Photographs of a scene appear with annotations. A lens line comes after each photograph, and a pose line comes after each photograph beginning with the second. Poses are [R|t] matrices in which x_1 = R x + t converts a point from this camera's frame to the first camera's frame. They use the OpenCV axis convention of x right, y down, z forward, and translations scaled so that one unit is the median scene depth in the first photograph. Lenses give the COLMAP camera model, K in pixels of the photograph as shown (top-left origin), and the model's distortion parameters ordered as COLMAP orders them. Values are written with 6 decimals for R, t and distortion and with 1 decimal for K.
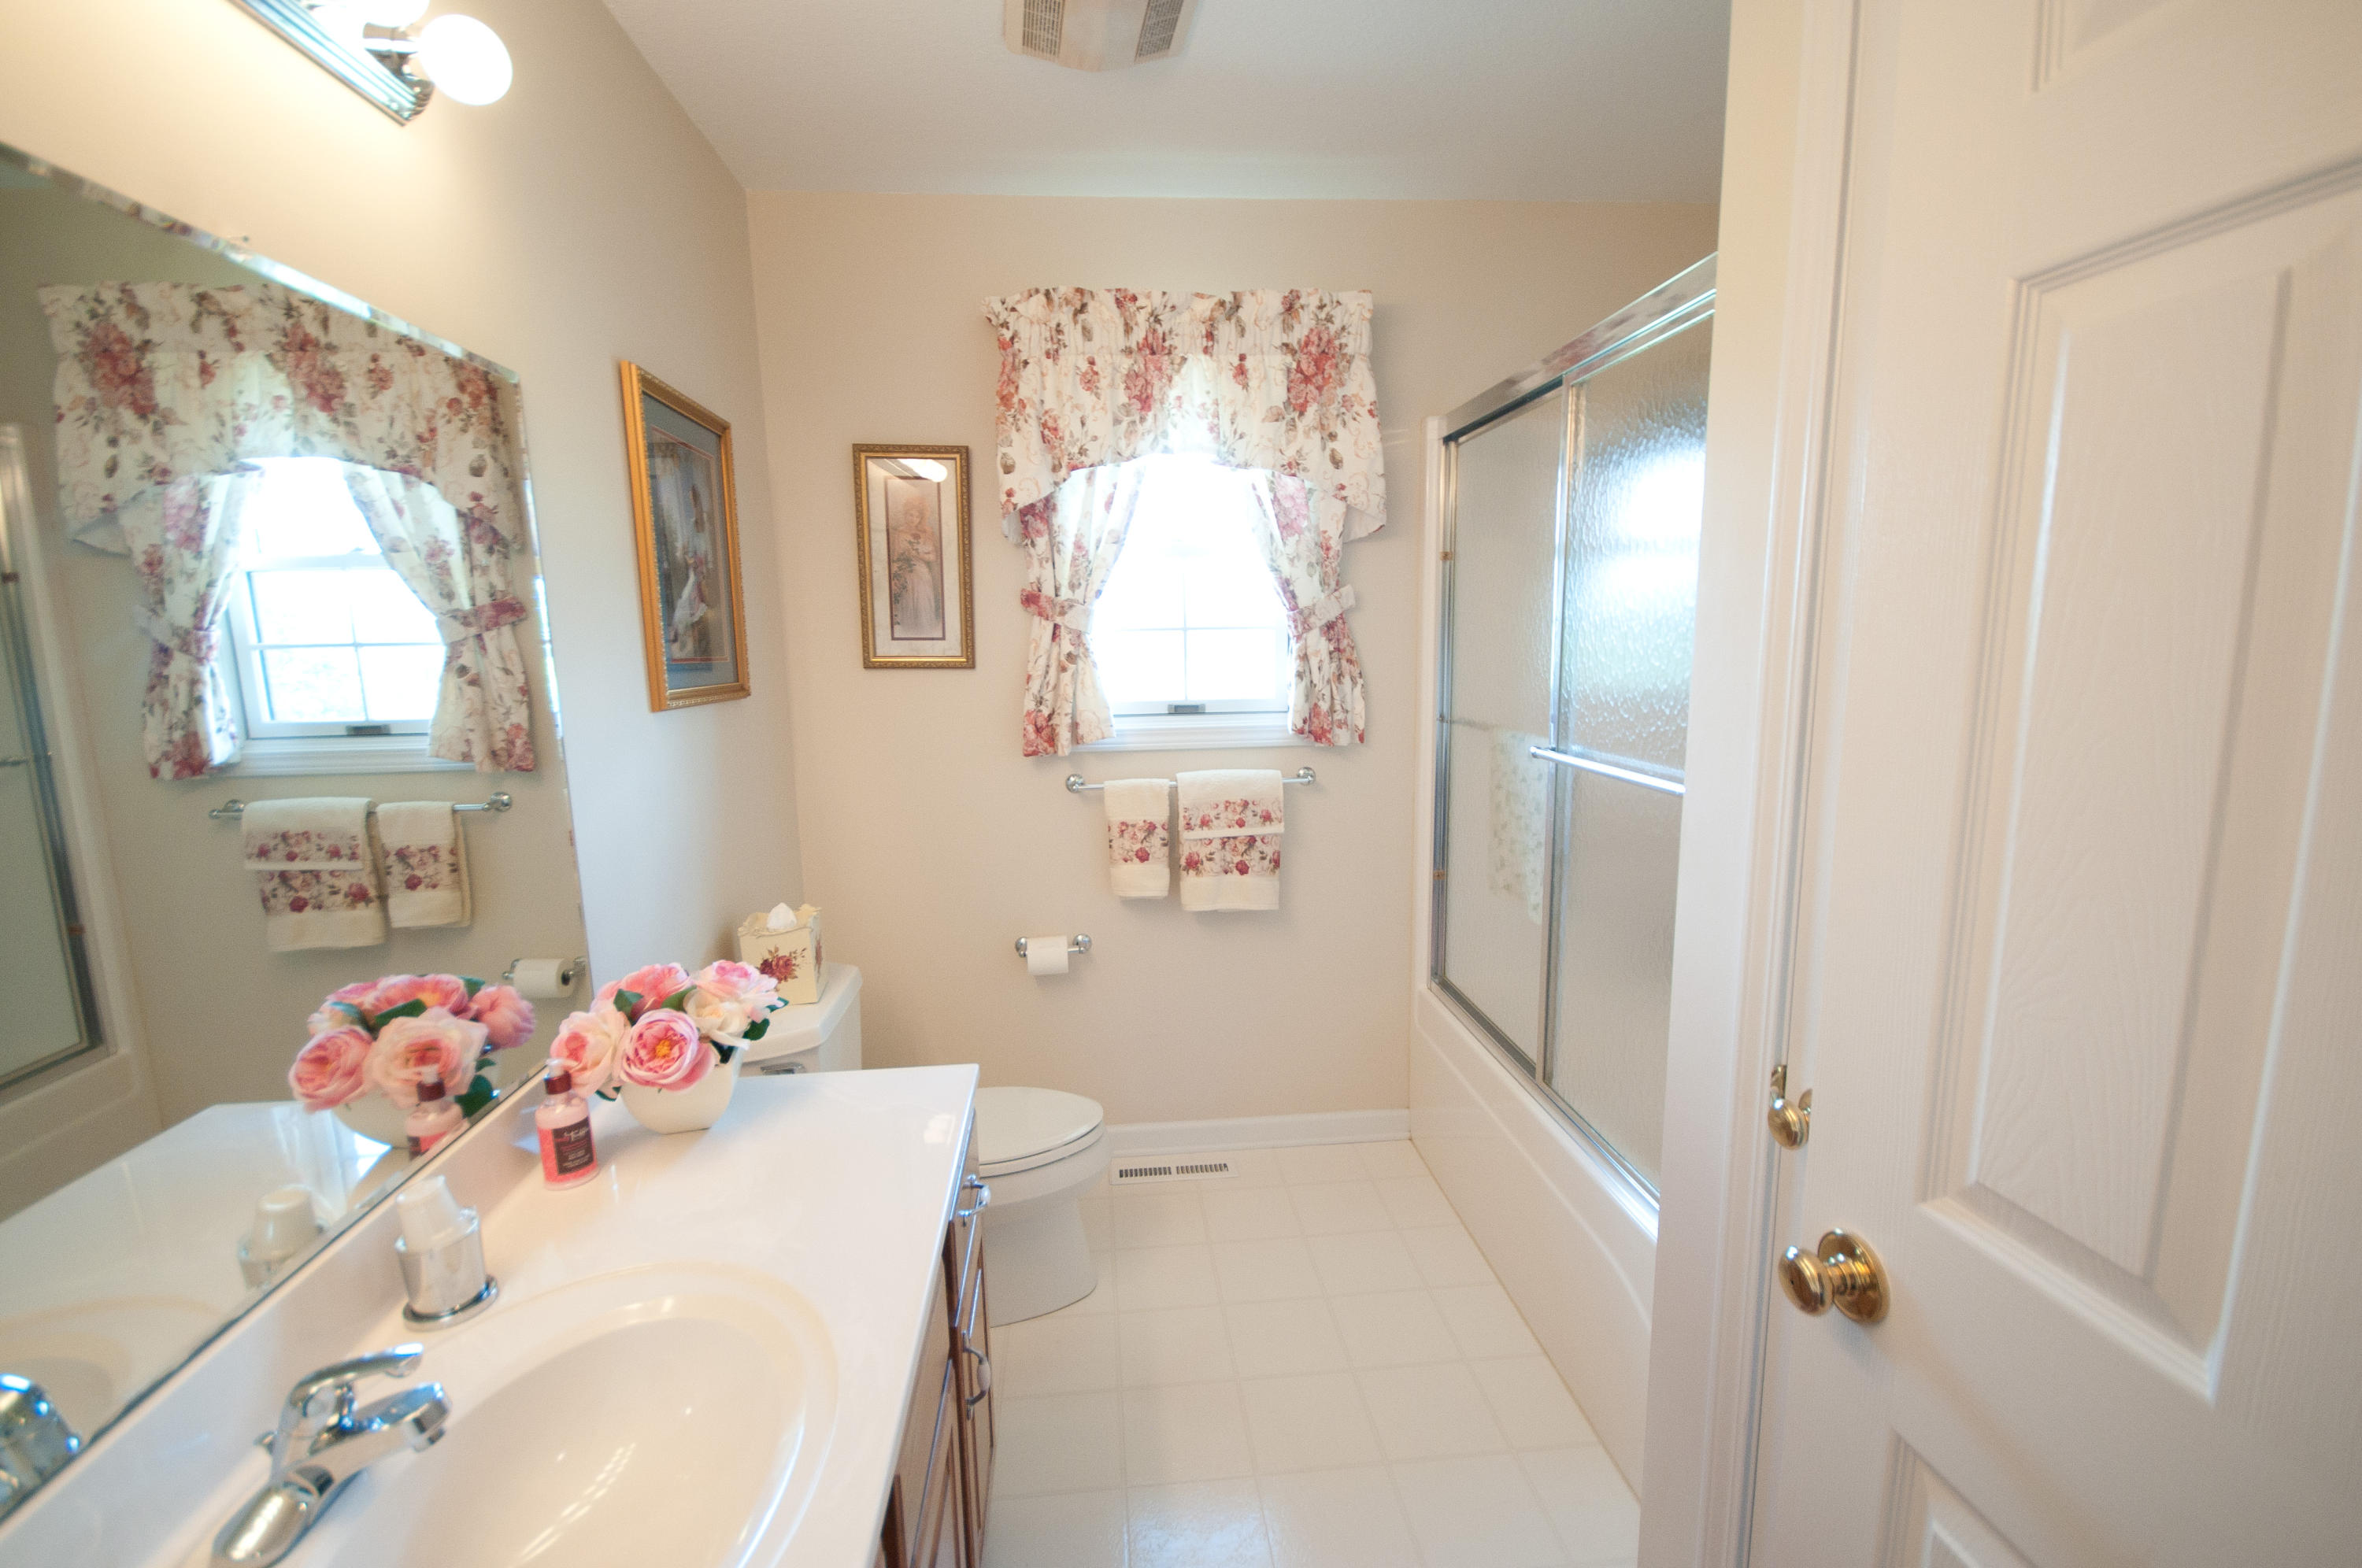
lens RADIAL K [[1033.0, 0, 1179.2], [0, 1033.0, 794.4], [0, 0, 1]] dist [-0.002579, -0.000577]
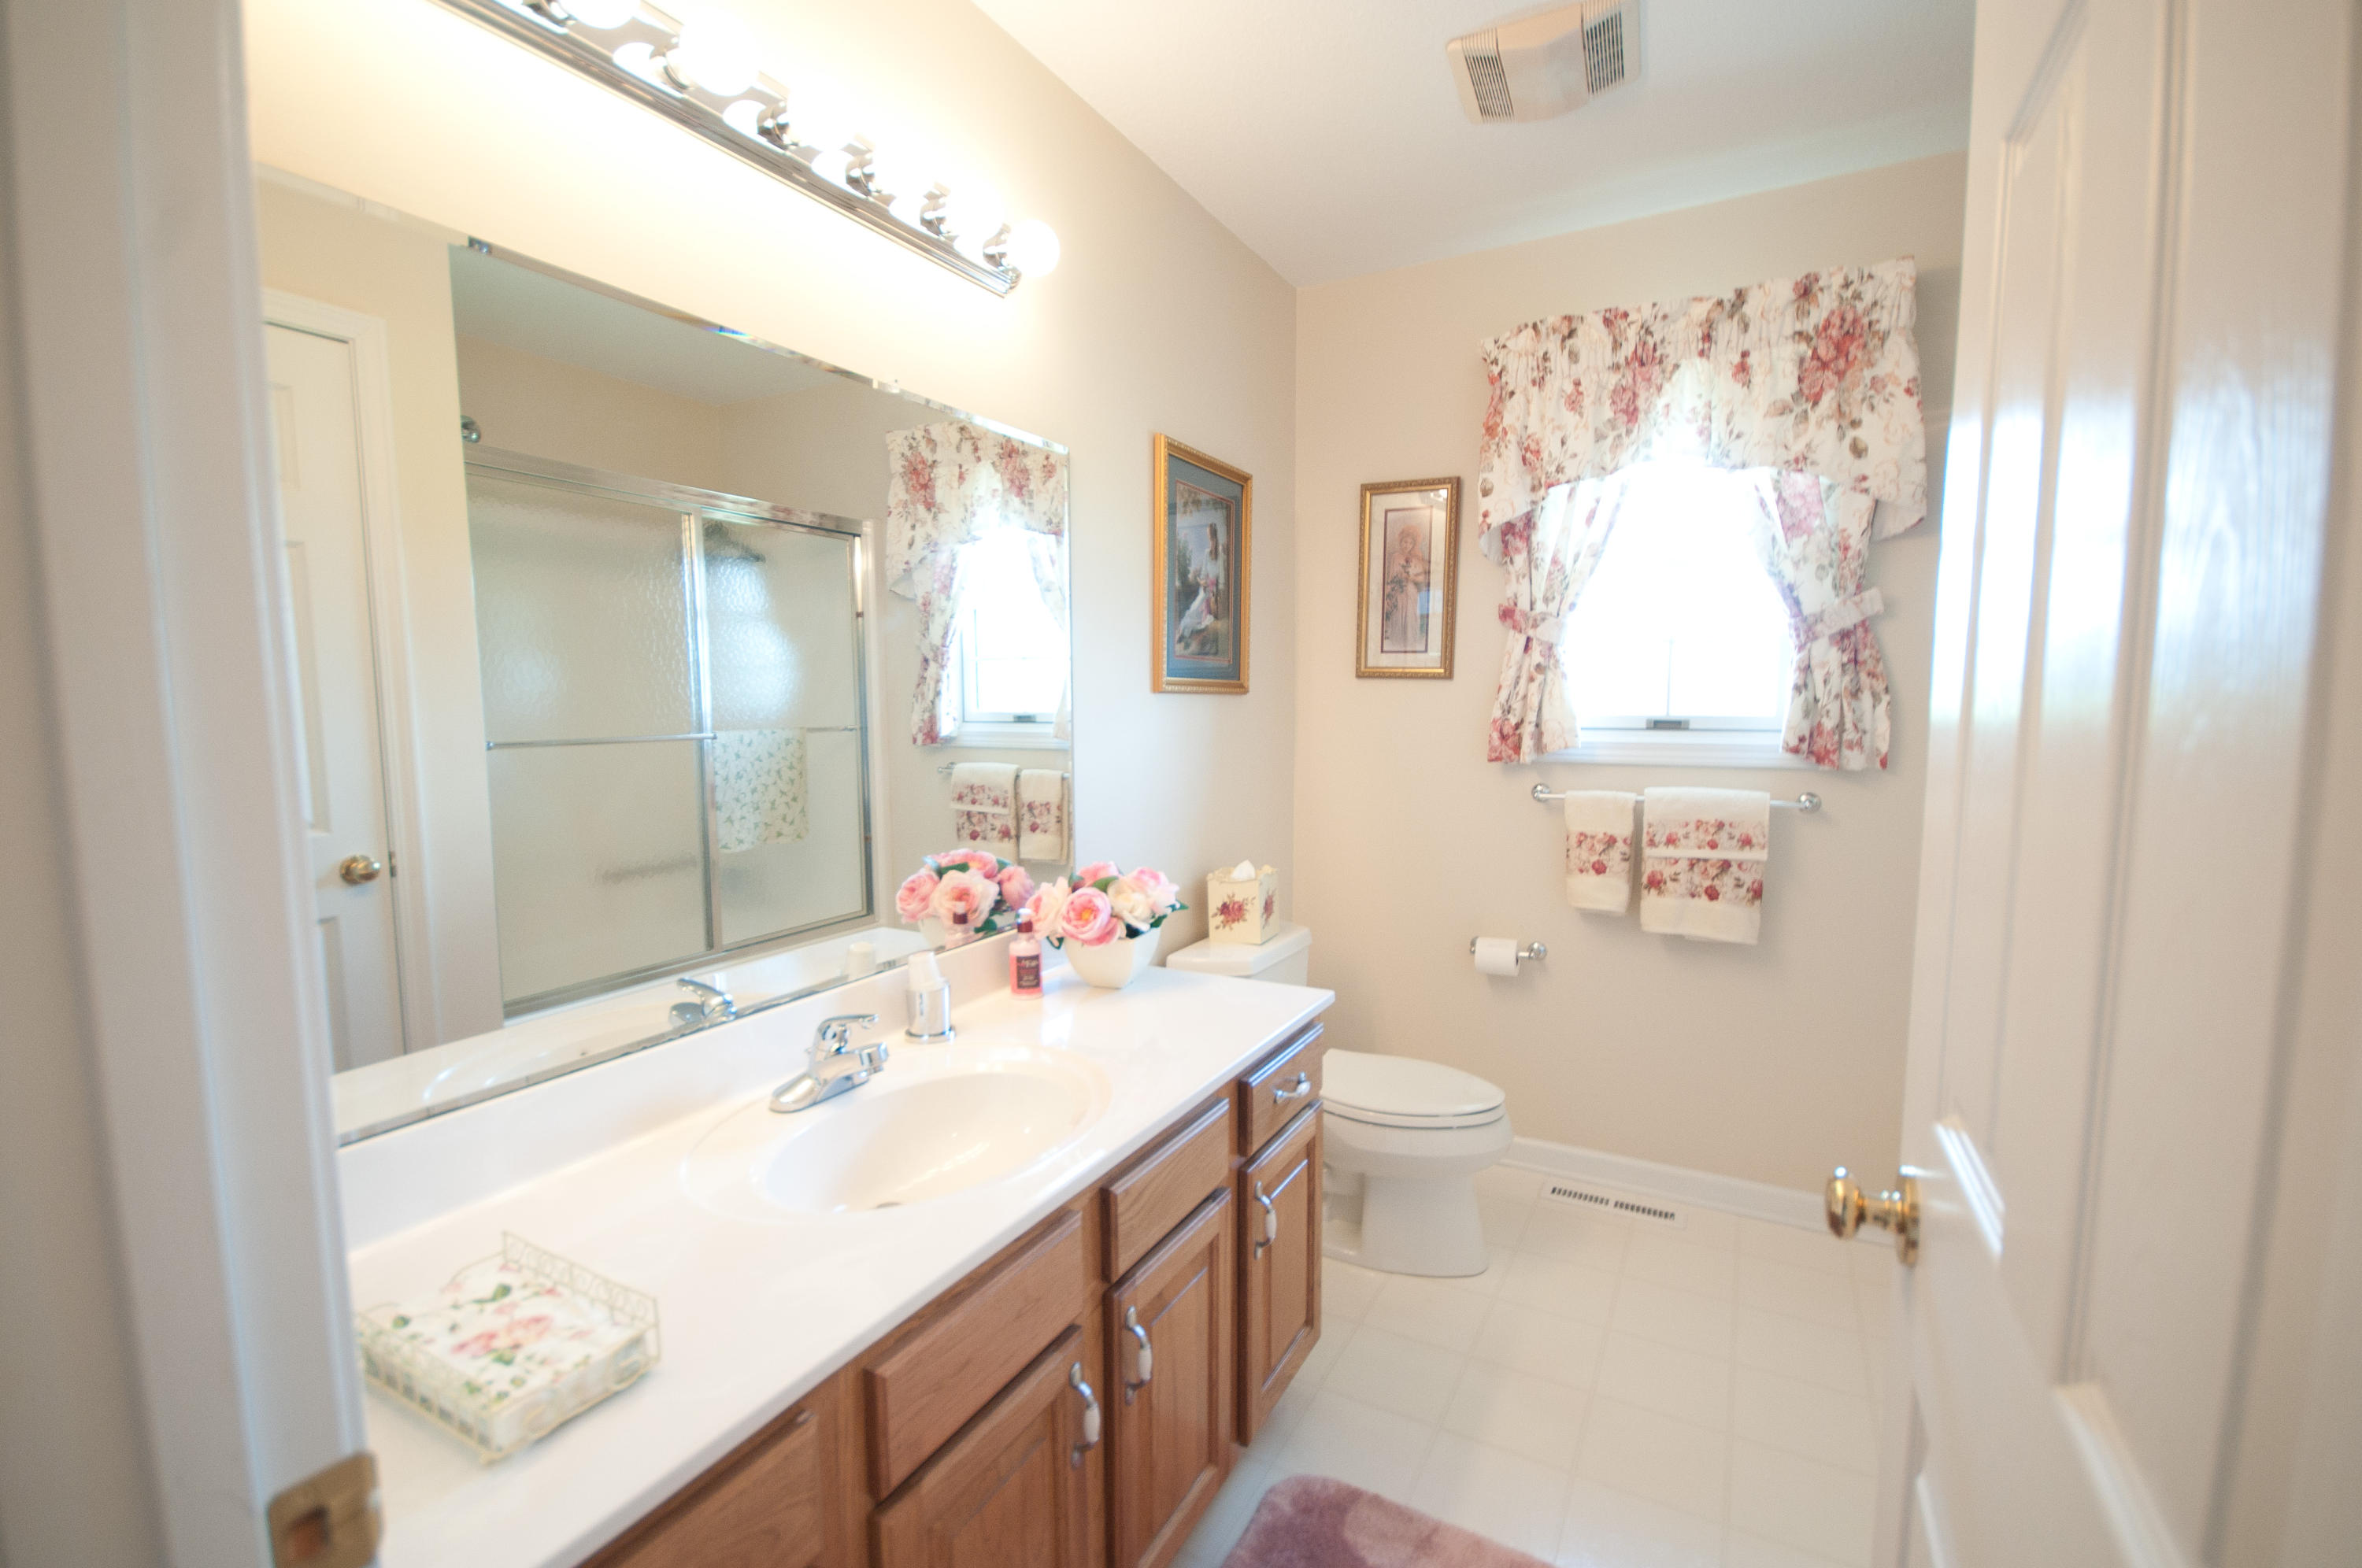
lens RADIAL K [[1035.1, 0, 1183.0], [0, 1035.1, 791.5], [0, 0, 1]] dist [0.003304, -0.000720]
pose [[0.827907, 0.066919, -0.556859, 0.193683], [-0.098230, 0.994811, -0.026494, 0.055293], [0.552197, 0.076635, 0.830184, -0.050185]]
